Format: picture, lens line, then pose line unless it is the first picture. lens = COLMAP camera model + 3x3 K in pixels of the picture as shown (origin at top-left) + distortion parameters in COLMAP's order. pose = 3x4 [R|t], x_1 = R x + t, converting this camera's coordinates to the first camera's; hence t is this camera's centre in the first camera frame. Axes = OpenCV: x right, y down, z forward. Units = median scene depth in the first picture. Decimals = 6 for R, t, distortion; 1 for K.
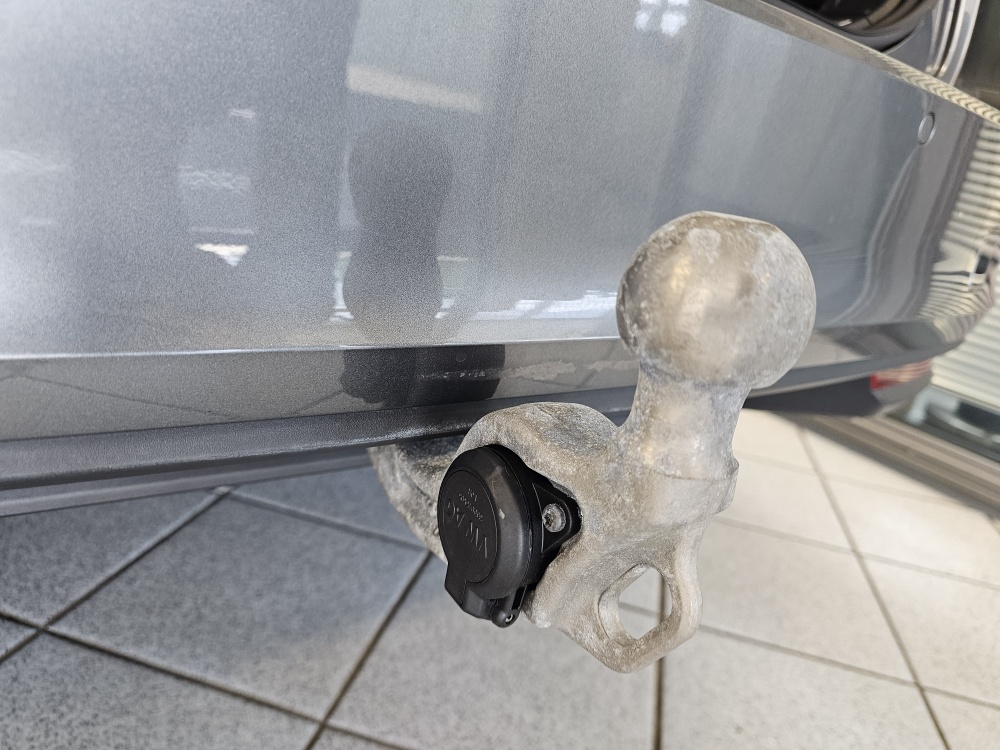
lens RADIAL K [[683.0, 0, 498.7], [0, 683.0, 365.9], [0, 0, 1]] dist [0.054611, -0.076288]
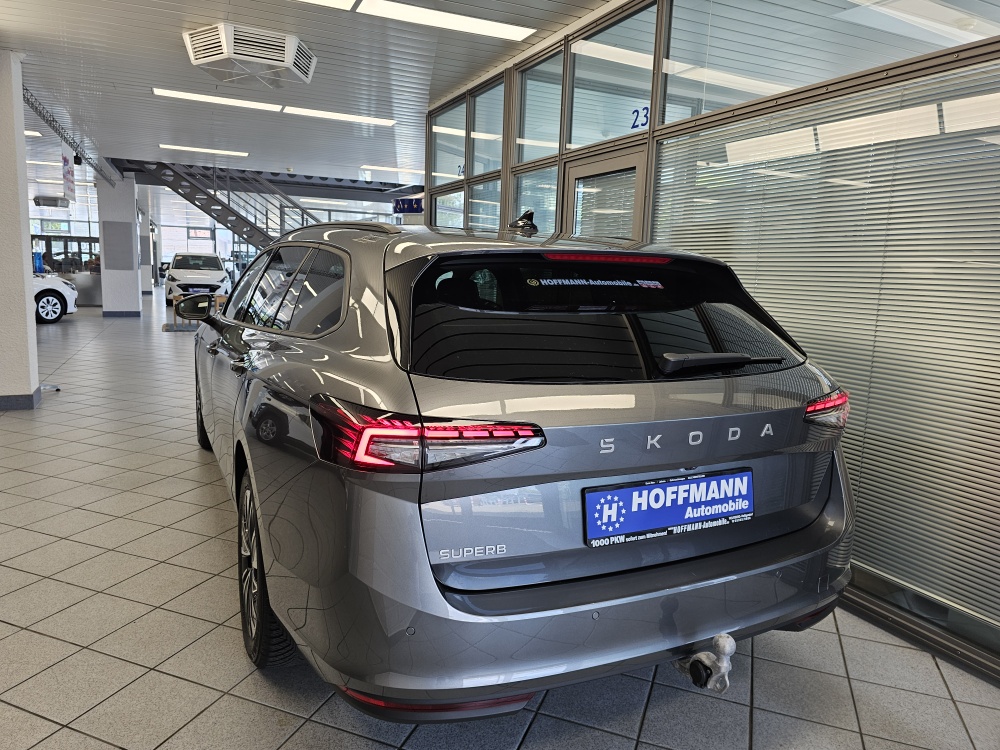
lens RADIAL K [[683.0, 0, 498.7], [0, 683.0, 365.9], [0, 0, 1]] dist [0.054611, -0.076288]
pose [[0.985366, -0.096098, -0.140781, -0.244954], [0.068632, 0.979696, -0.188373, -0.545782], [0.156025, 0.175955, 0.971955, -2.216782]]
